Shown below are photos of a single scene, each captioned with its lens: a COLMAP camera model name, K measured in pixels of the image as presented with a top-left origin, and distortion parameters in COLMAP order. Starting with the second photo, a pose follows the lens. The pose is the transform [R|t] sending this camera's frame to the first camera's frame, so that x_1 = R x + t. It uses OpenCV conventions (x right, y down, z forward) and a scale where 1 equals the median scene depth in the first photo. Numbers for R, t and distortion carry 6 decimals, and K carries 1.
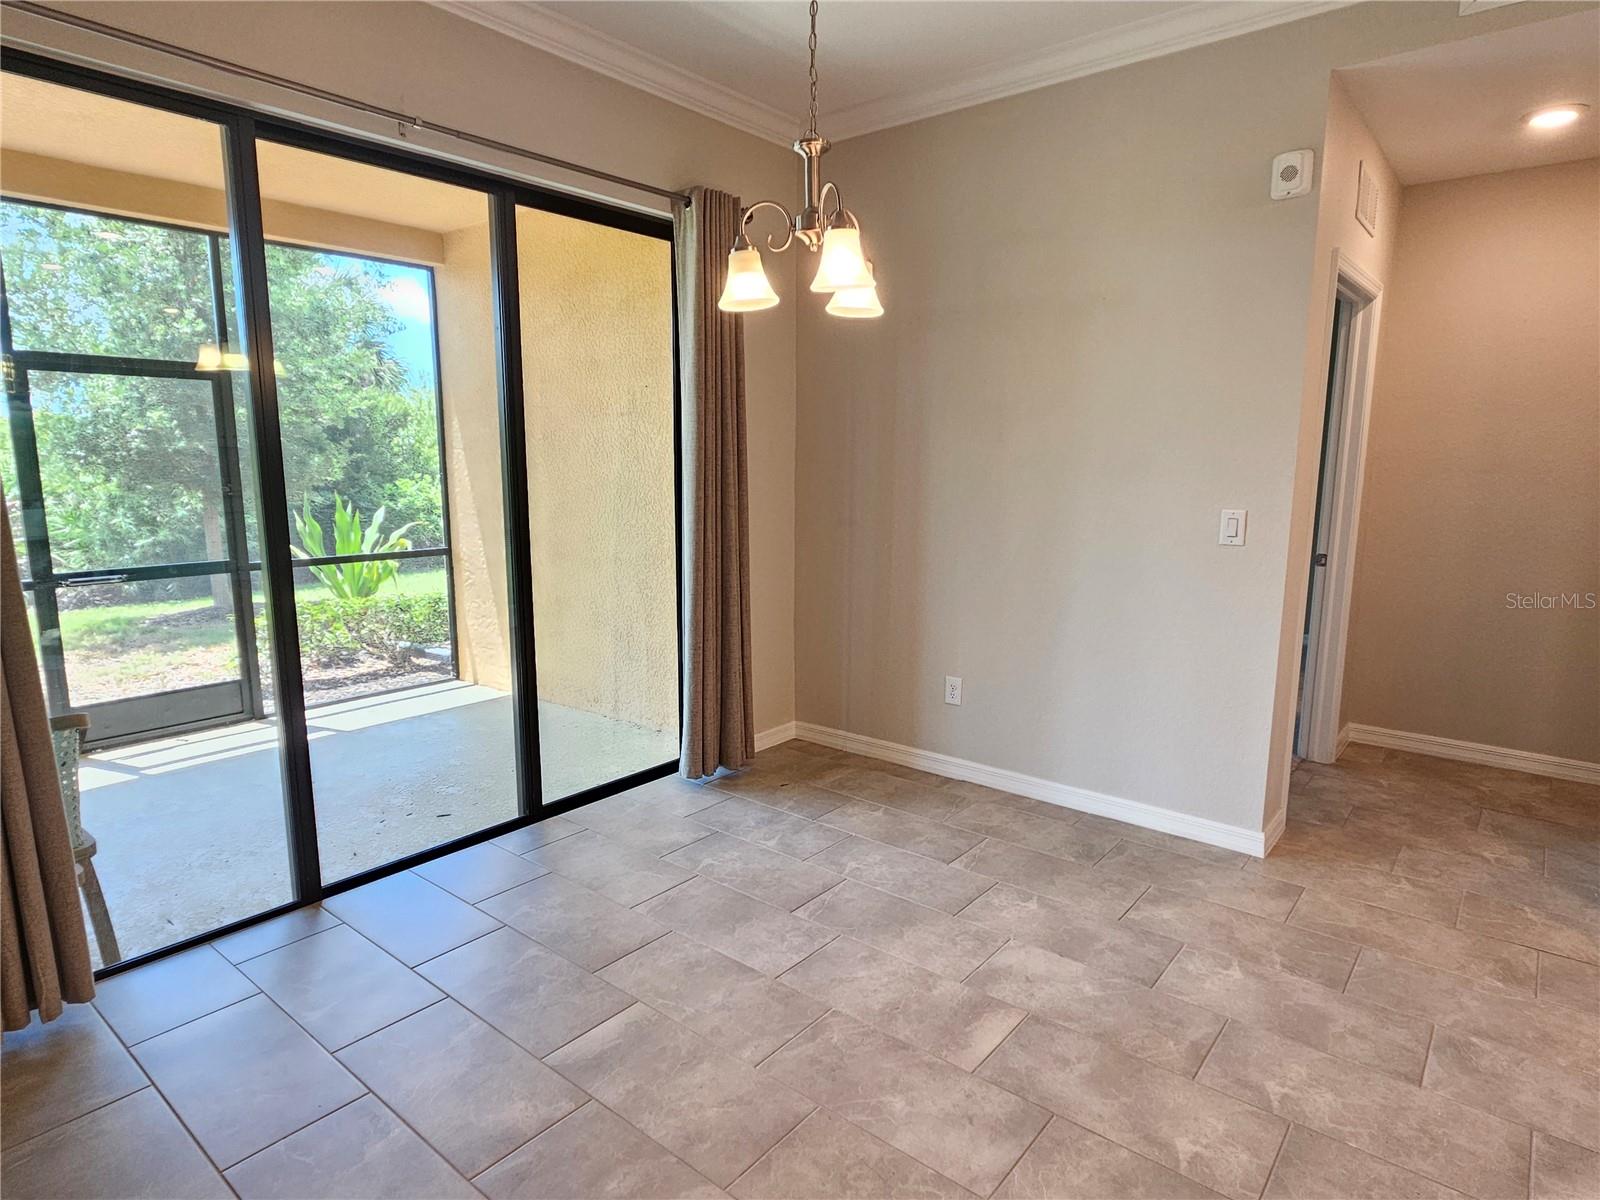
lens RADIAL K [[913.6, 0, 802.4], [0, 913.6, 598.5], [0, 0, 1]] dist [-0.002213, 0.002383]
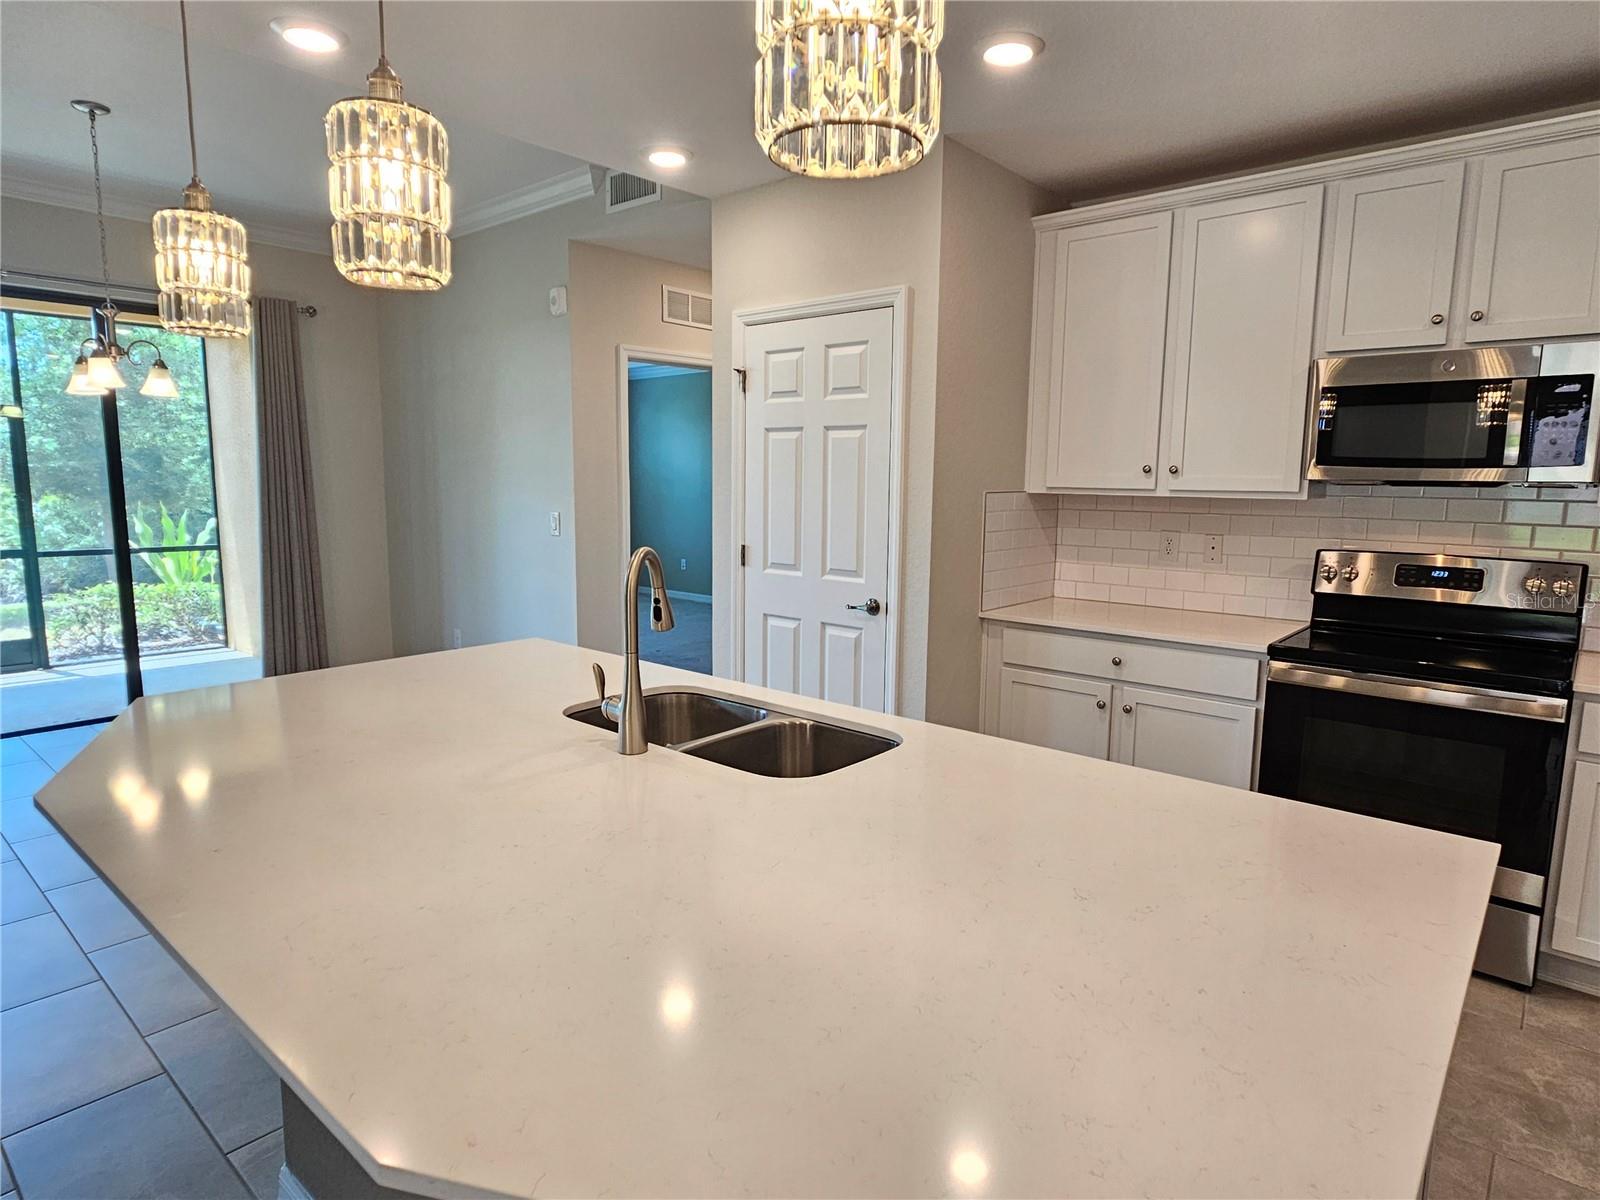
lens RADIAL K [[908.9, 0, 797.1], [0, 908.9, 606.0], [0, 0, 1]] dist [0.000263, 0.001588]
pose [[0.999494, 0.014242, -0.028442, 0.916750], [-0.014712, 0.999758, -0.016383, 0.079039], [0.028201, 0.016794, 0.999461, -0.513862]]
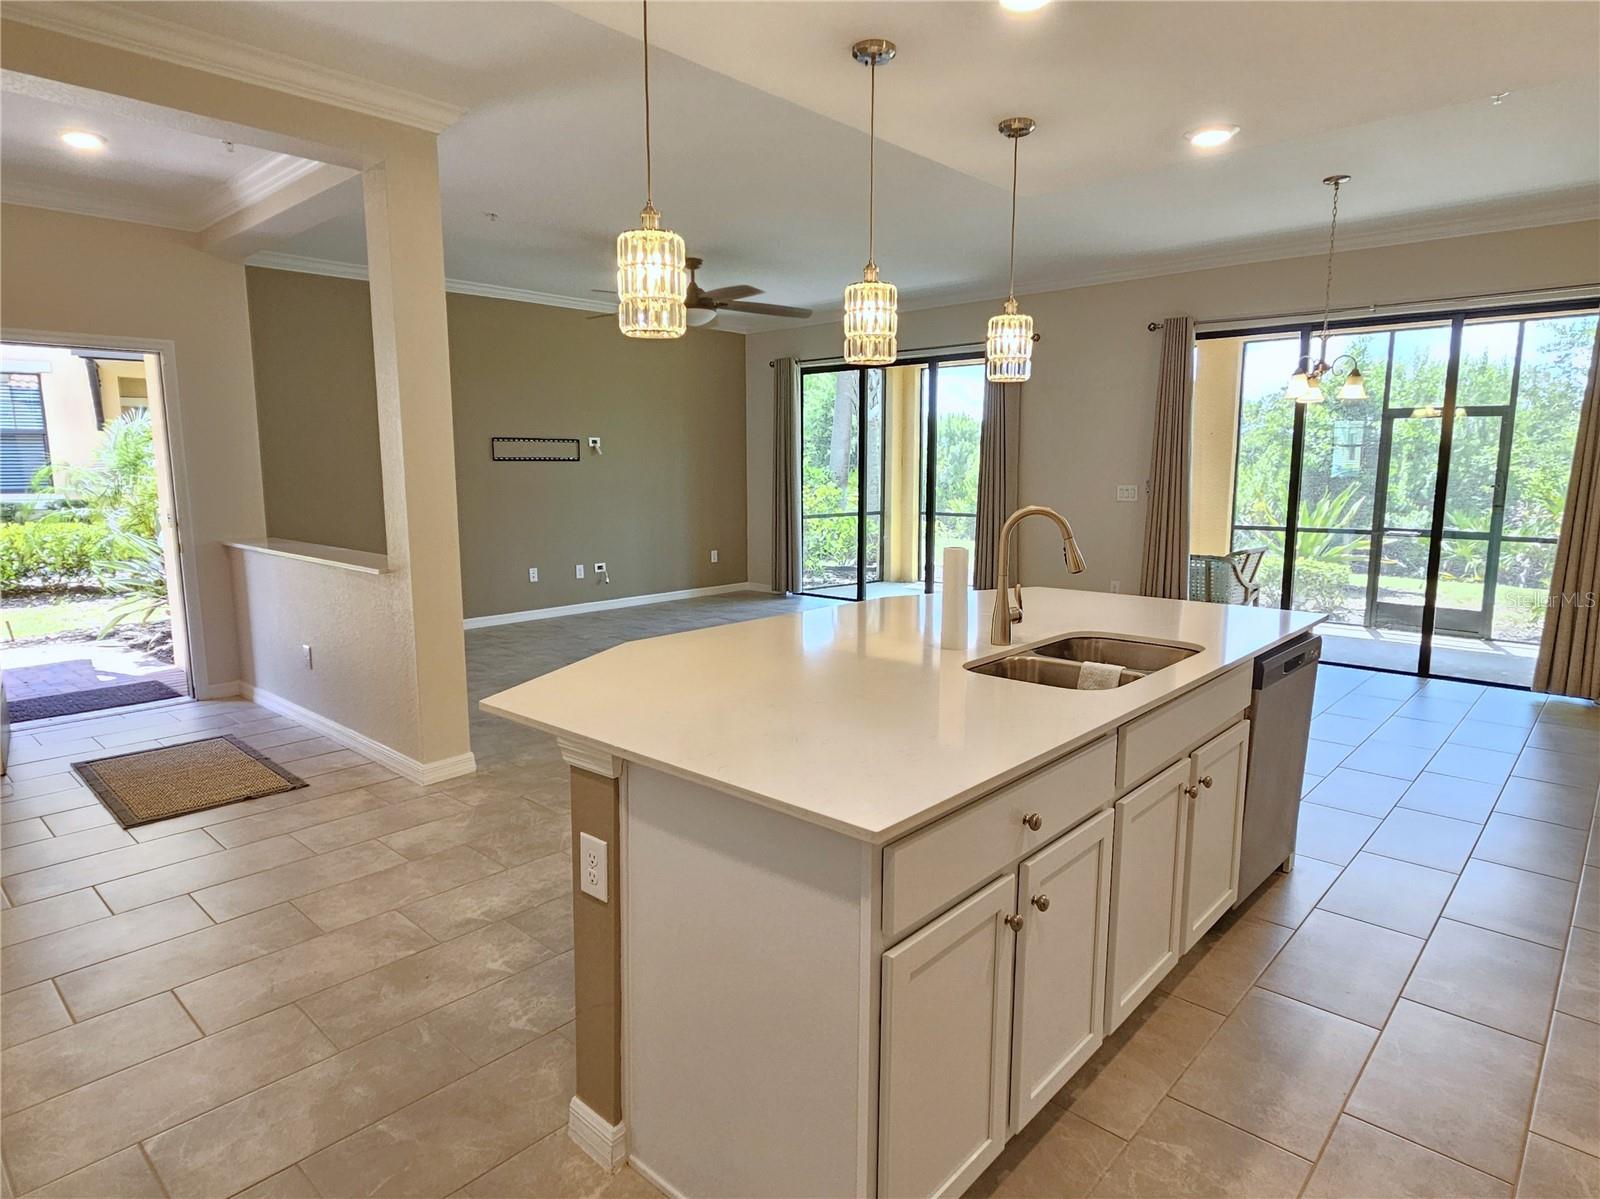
lens RADIAL K [[925.4, 0, 799.9], [0, 925.4, 597.7], [0, 0, 1]] dist [-0.003388, 0.013548]
pose [[-0.055770, 0.144773, -0.987892, 1.611602], [-0.159492, 0.975435, 0.151951, 0.022602], [0.985623, 0.166035, -0.031310, -0.118402]]
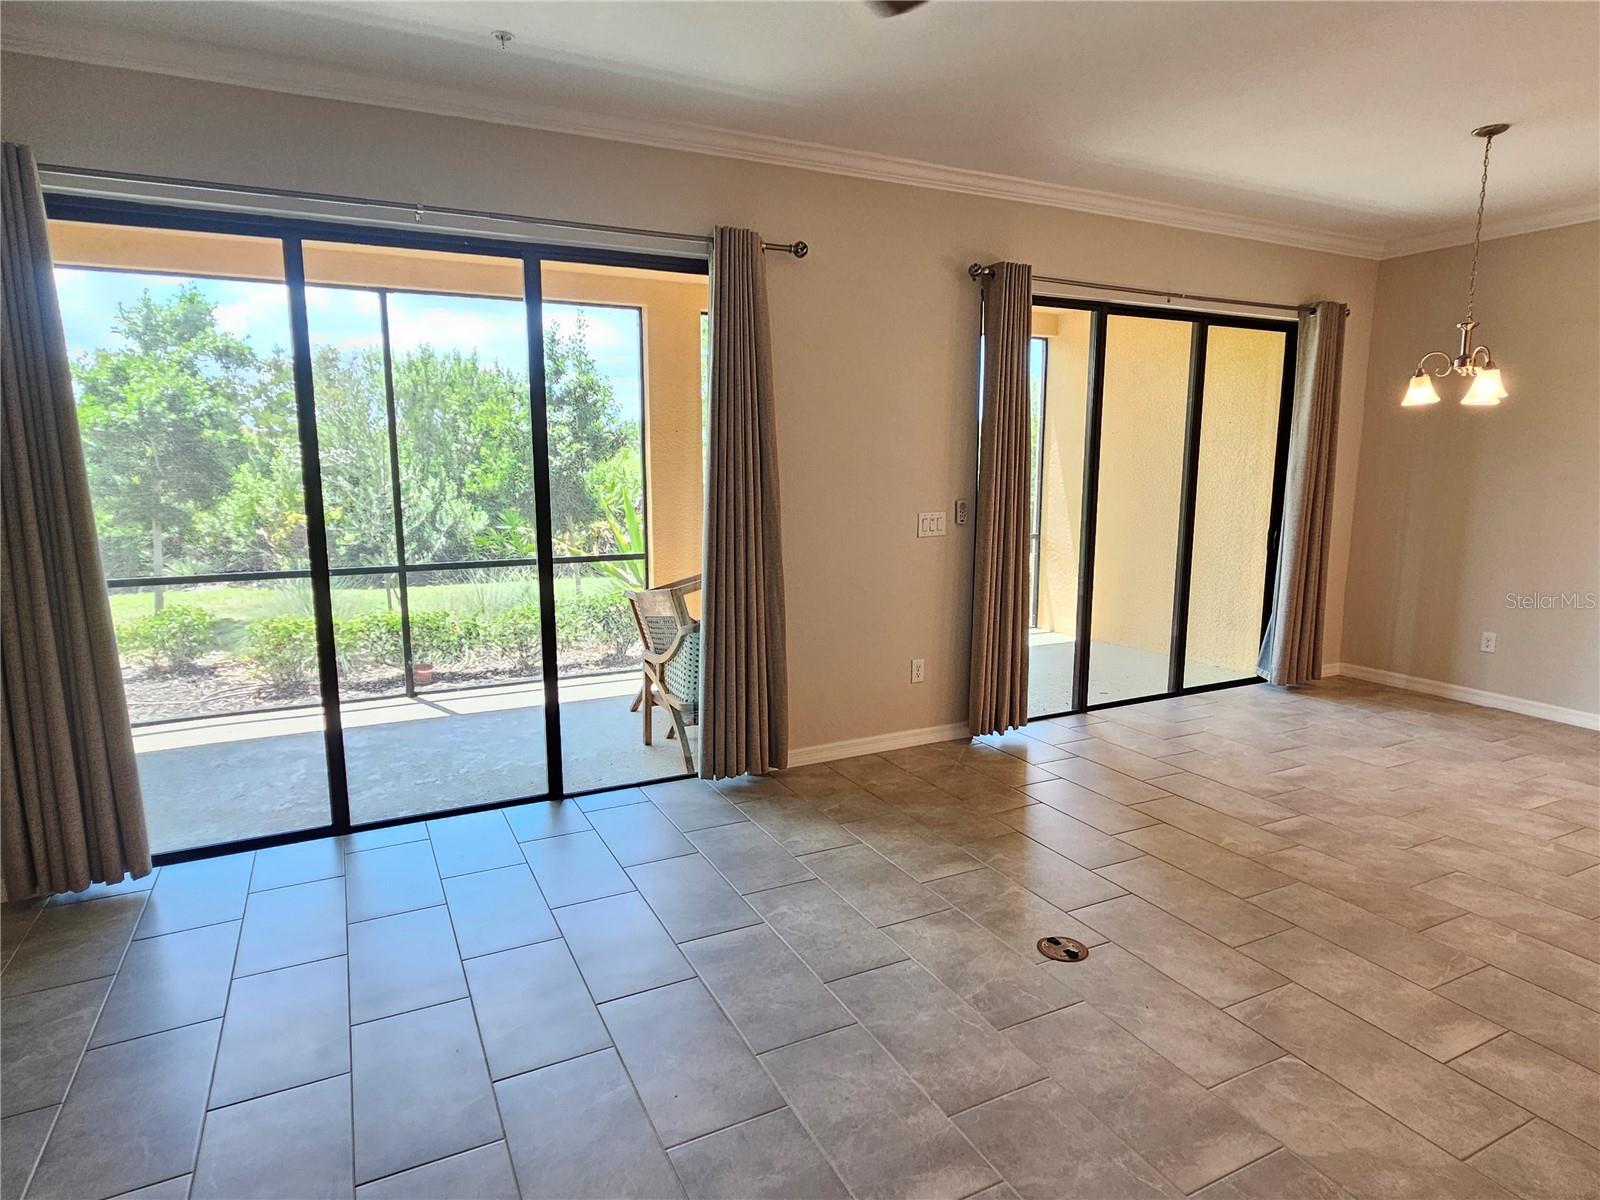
lens RADIAL K [[913.6, 0, 802.4], [0, 913.6, 598.5], [0, 0, 1]] dist [-0.002213, 0.002383]
pose [[0.915718, 0.060624, -0.397221, -0.300777], [-0.062510, 0.998011, 0.008210, 0.108920], [0.396929, 0.017313, 0.917686, -0.855591]]
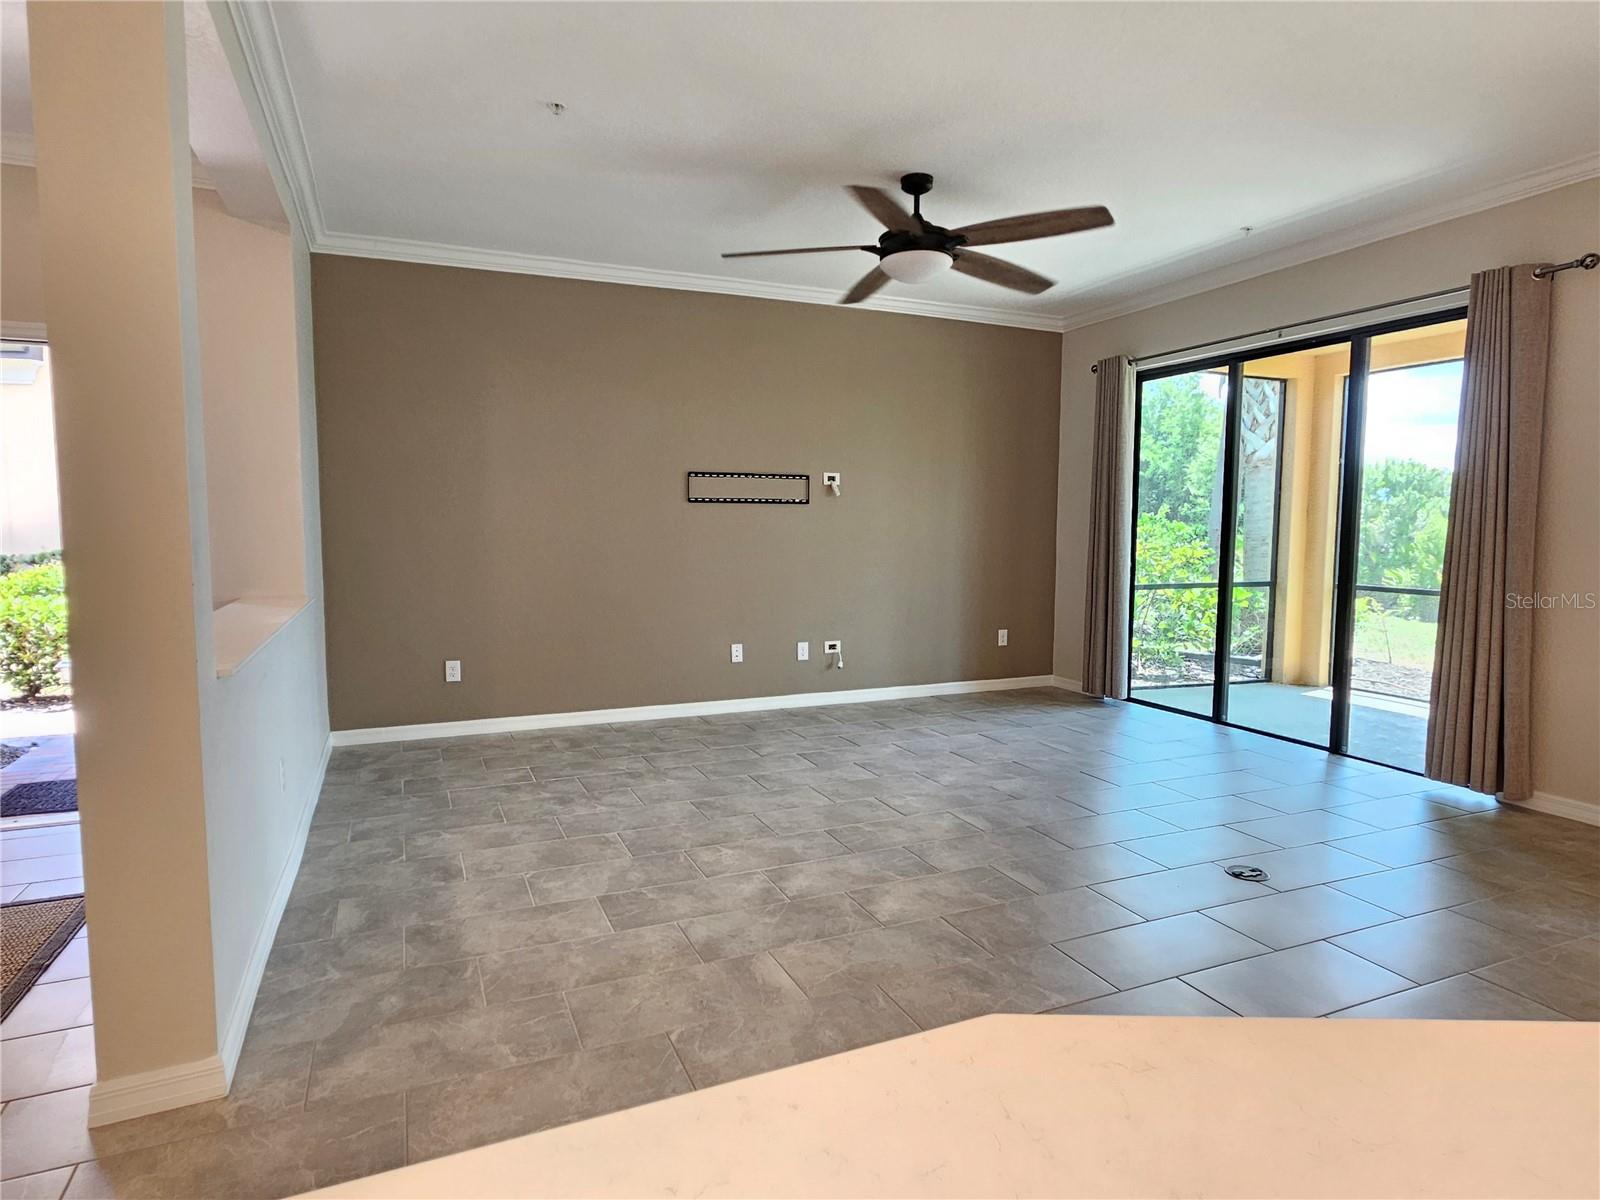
lens RADIAL K [[913.6, 0, 802.4], [0, 913.6, 598.5], [0, 0, 1]] dist [-0.002213, 0.002383]
pose [[-0.451338, 0.073107, -0.889353, 0.737690], [-0.148233, 0.976649, 0.155510, 0.039135], [0.879955, 0.202019, -0.429962, -0.016109]]
